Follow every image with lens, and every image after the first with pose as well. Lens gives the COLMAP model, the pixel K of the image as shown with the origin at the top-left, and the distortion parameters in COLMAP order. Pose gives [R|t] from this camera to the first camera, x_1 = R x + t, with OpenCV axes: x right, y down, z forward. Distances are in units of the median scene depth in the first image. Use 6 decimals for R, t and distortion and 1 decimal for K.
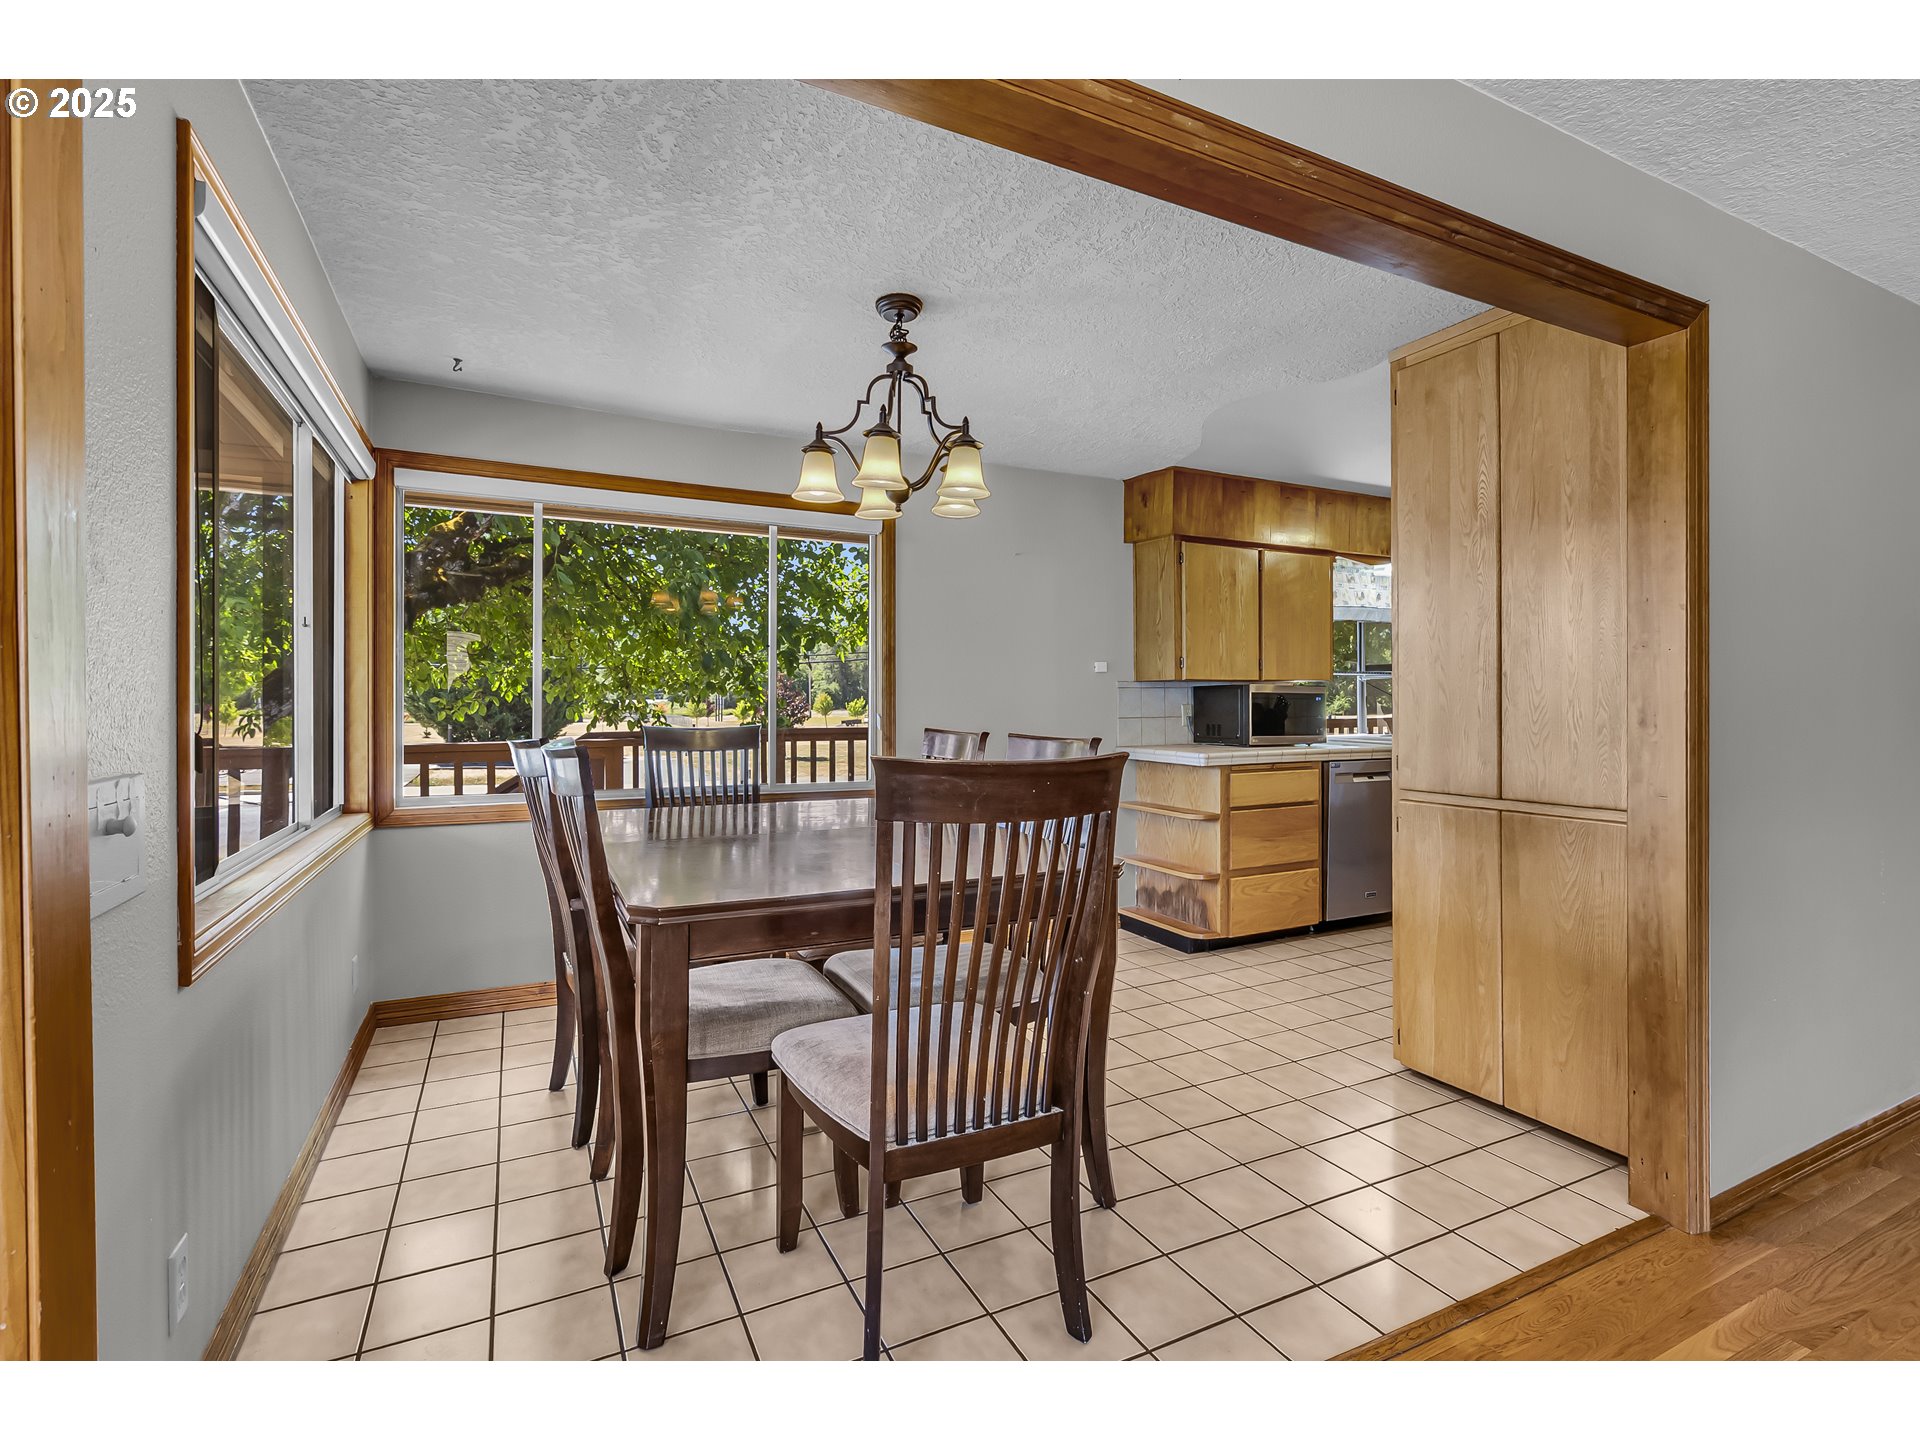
lens RADIAL K [[884.0, 0, 959.0], [0, 884.0, 717.2], [0, 0, 1]] dist [-0.001028, -0.000213]
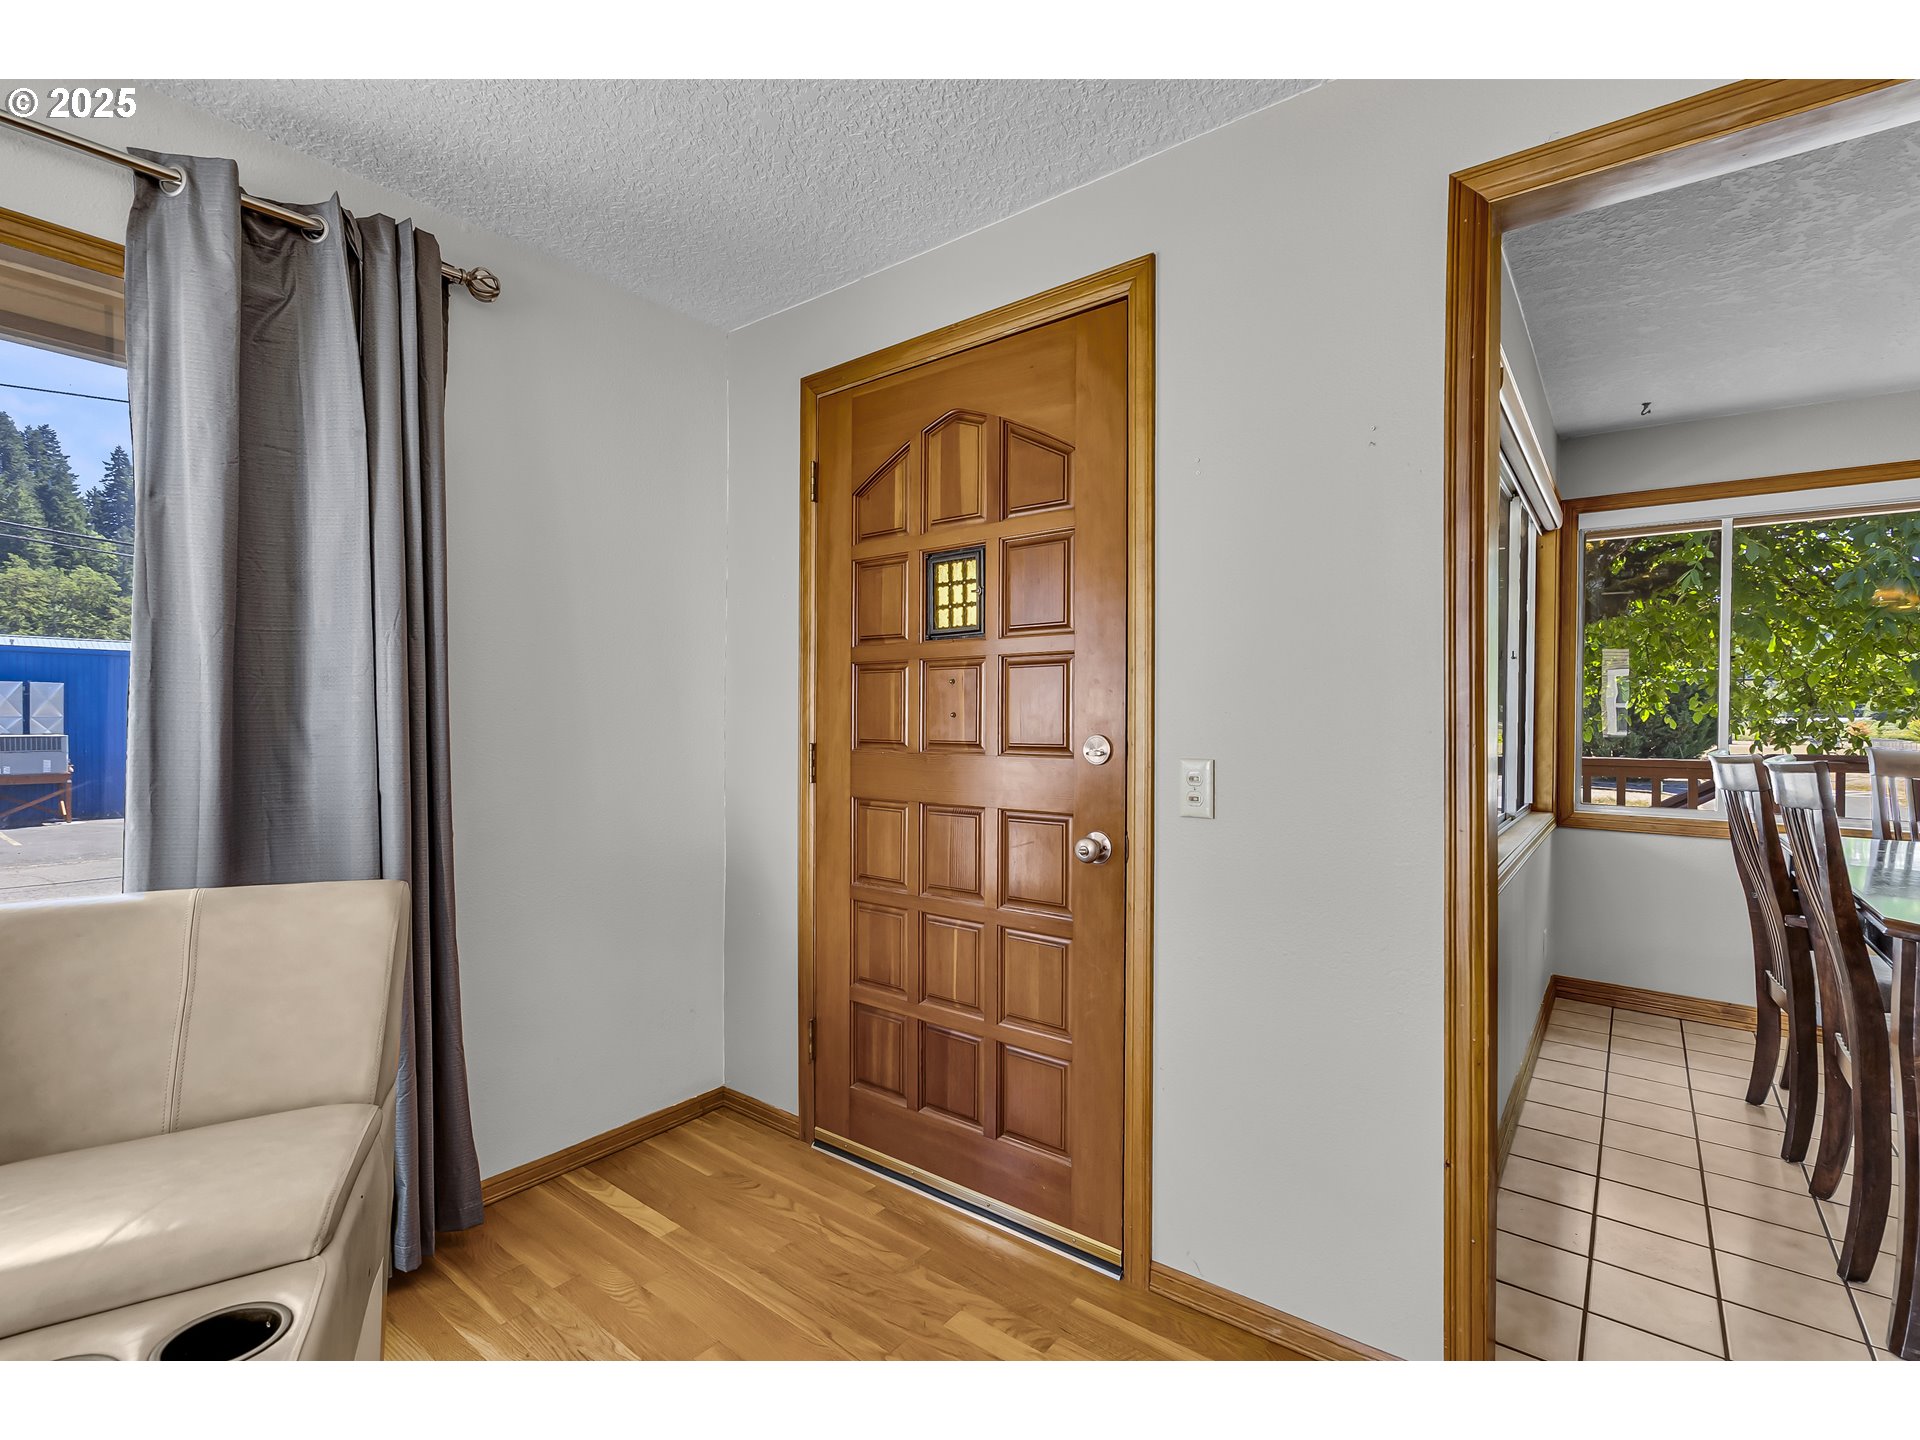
lens RADIAL K [[876.3, 0, 957.8], [0, 876.3, 723.4], [0, 0, 1]] dist [-0.001655, 0.000043]
pose [[0.433329, 0.010204, -0.901178, 0.045954], [-0.021099, 0.999777, 0.001175, 0.005010], [0.900989, 0.018505, 0.433448, -0.261599]]
